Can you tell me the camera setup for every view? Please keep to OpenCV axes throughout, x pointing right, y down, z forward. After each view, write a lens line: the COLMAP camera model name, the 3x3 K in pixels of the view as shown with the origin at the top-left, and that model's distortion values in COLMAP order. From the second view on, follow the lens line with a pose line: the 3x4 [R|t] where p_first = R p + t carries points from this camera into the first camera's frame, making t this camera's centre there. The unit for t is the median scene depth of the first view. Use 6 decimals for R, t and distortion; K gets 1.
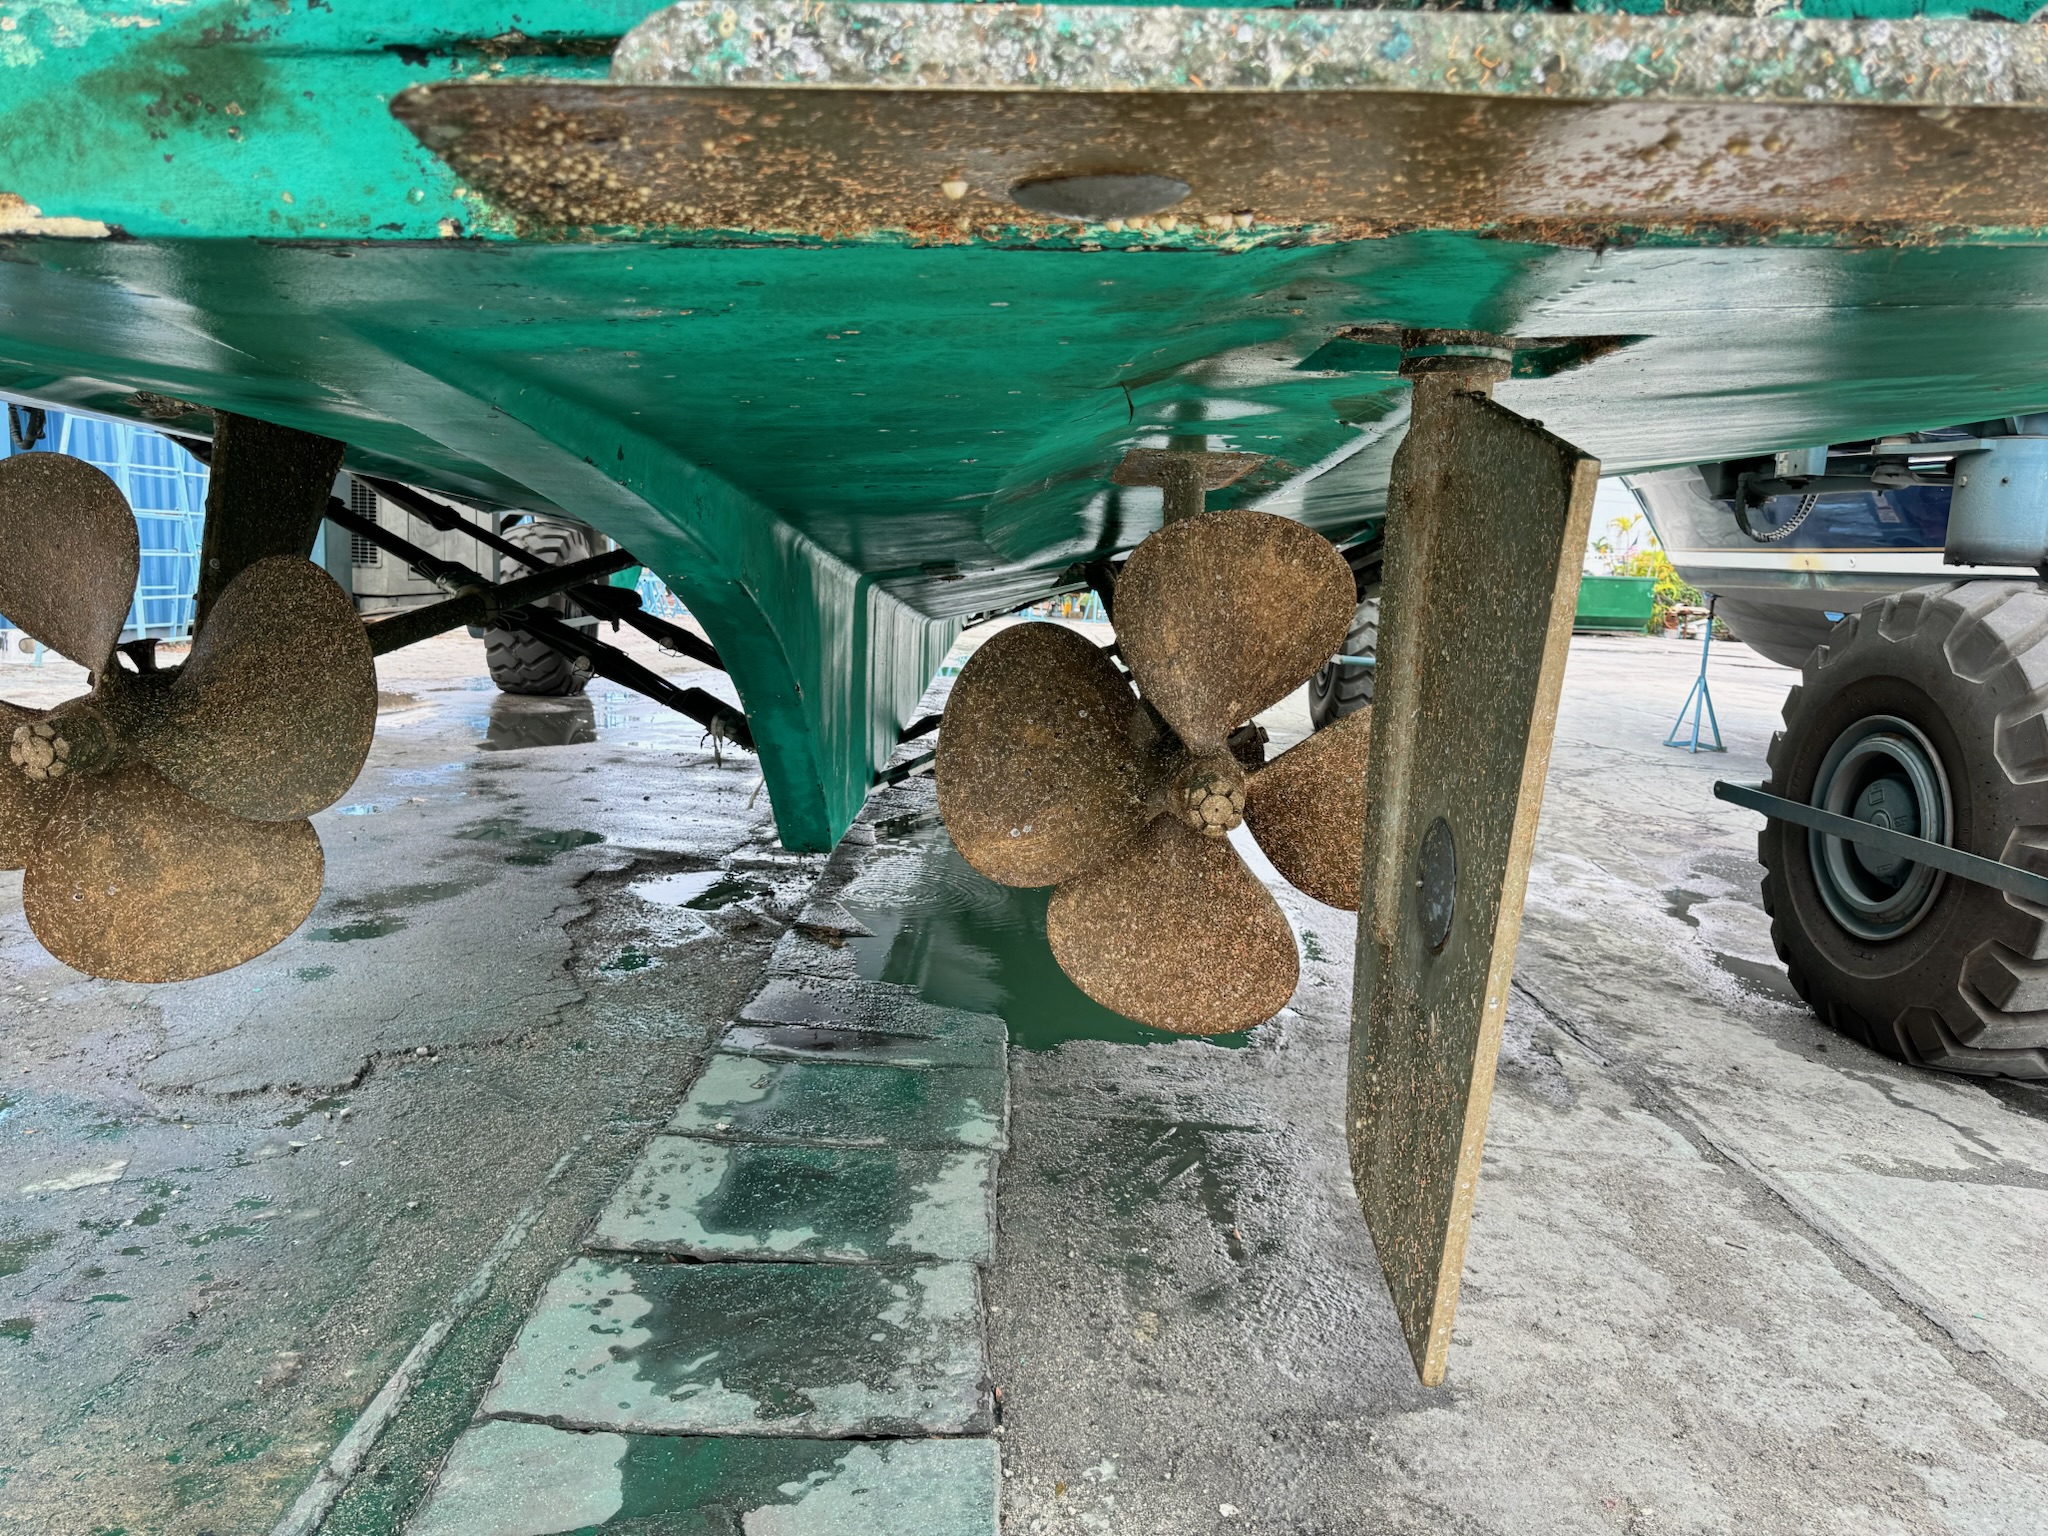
lens RADIAL K [[1435.0, 0, 1004.5], [0, 1435.0, 772.5], [0, 0, 1]] dist [0.129155, -0.167616]
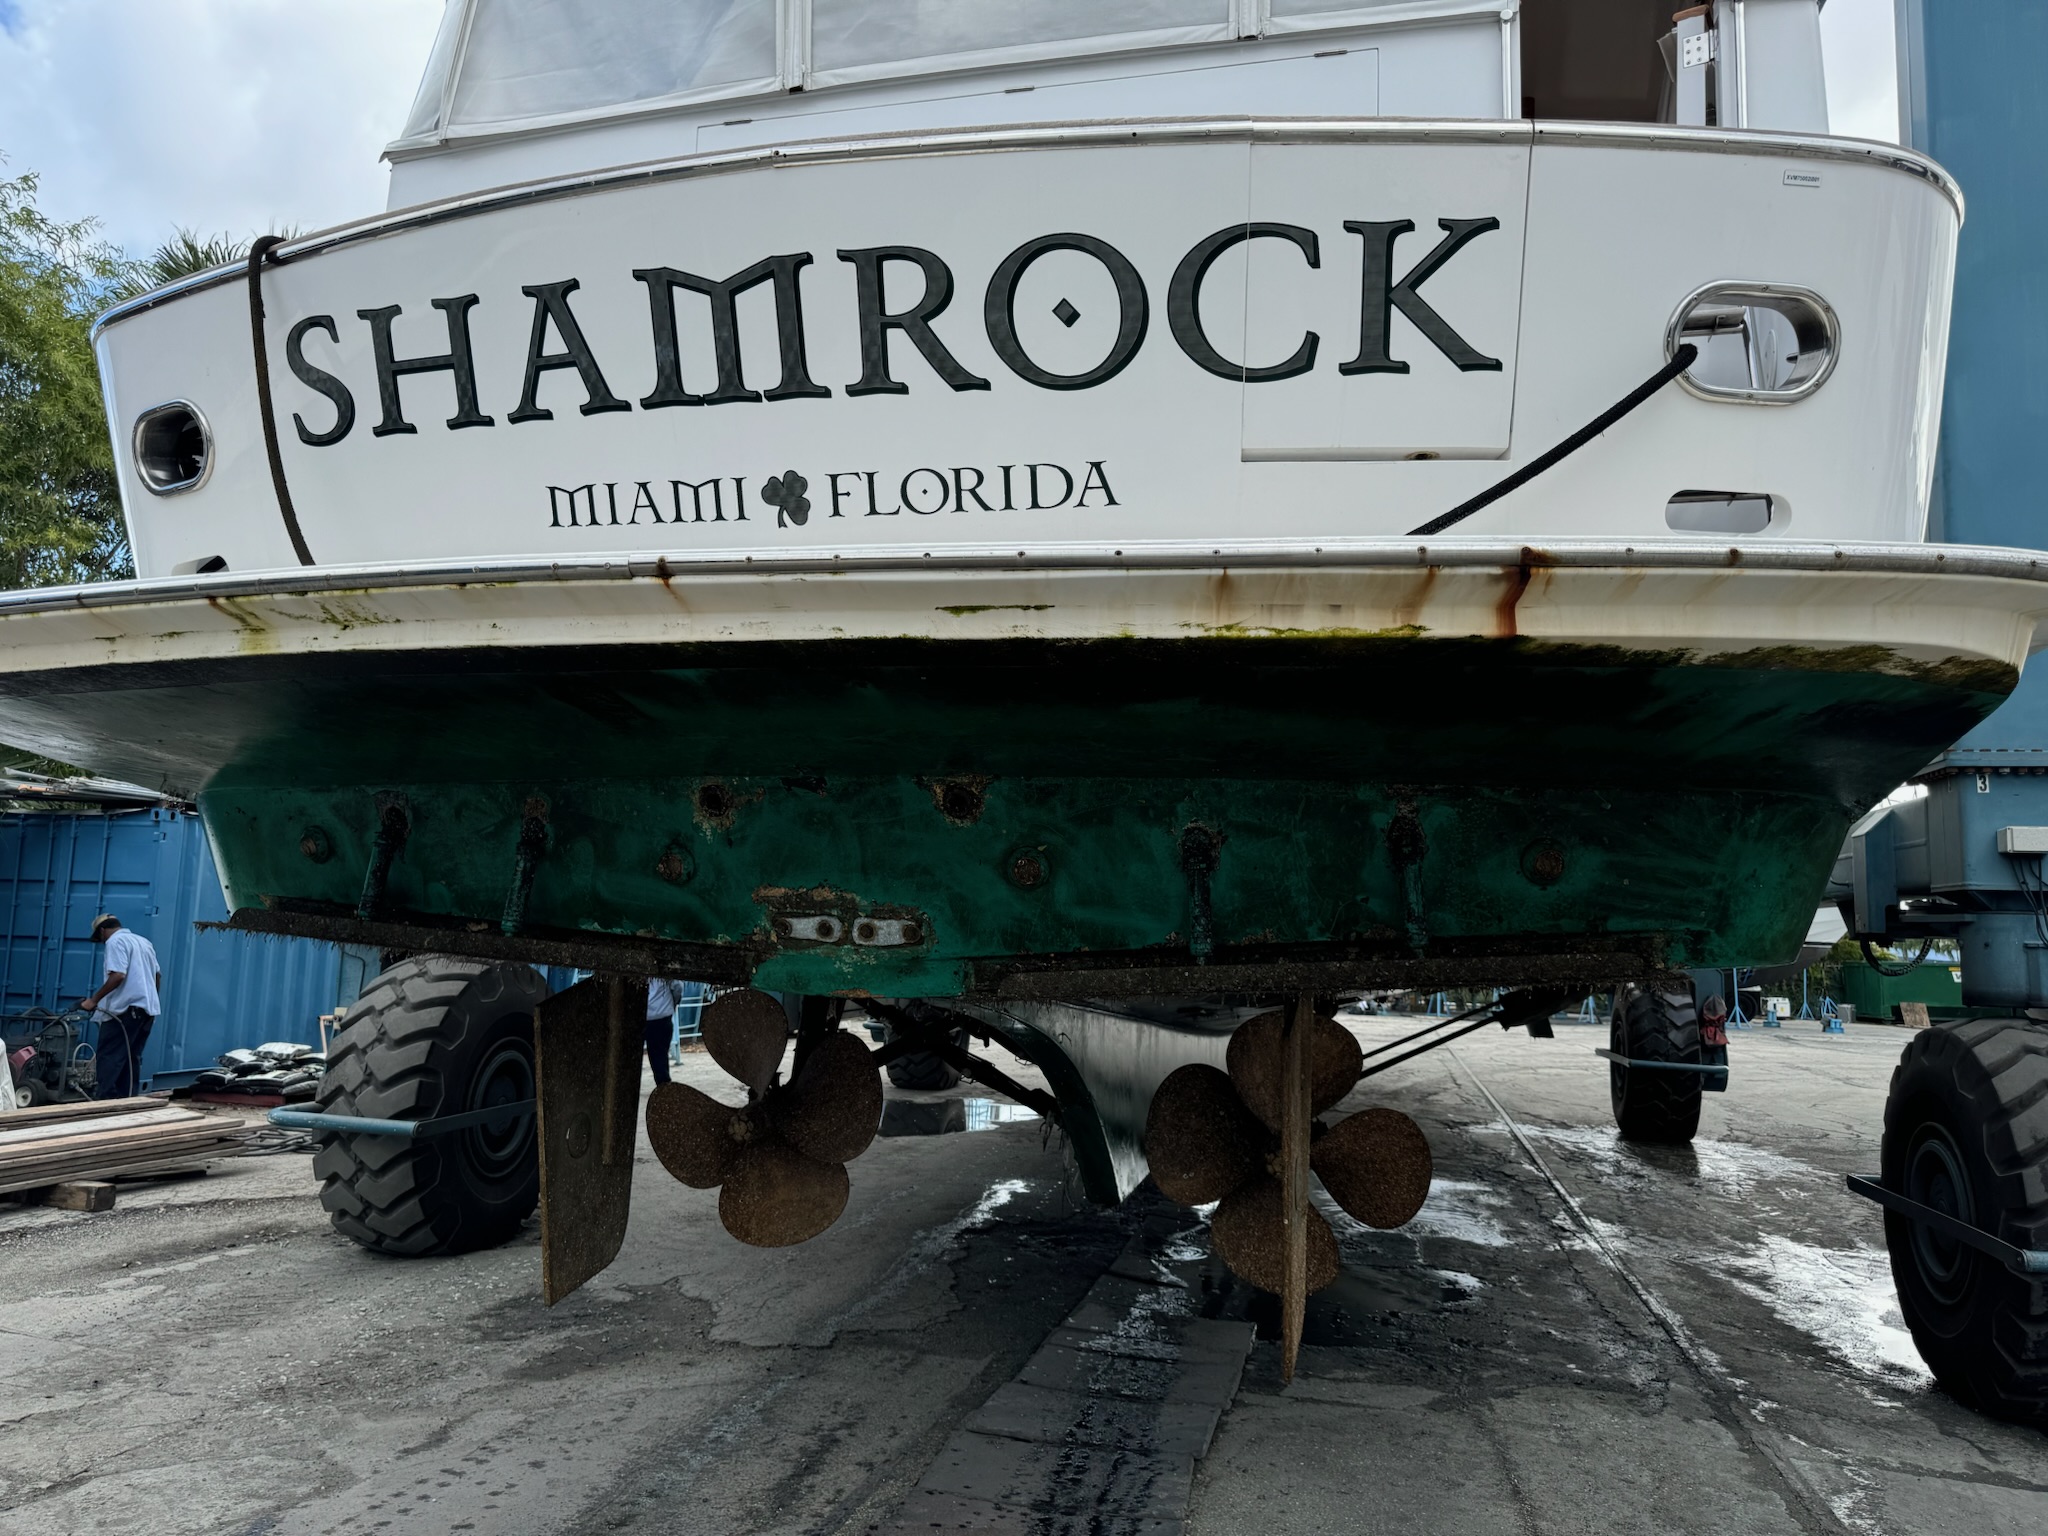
lens RADIAL K [[1436.0, 0, 1019.7], [0, 1436.0, 762.6], [0, 0, 1]] dist [0.164498, -0.258068]
pose [[0.972720, -0.045035, -0.227567, 0.210642], [-0.017724, 0.963680, -0.266471, 0.024872], [0.231302, 0.263235, 0.936593, -0.838574]]
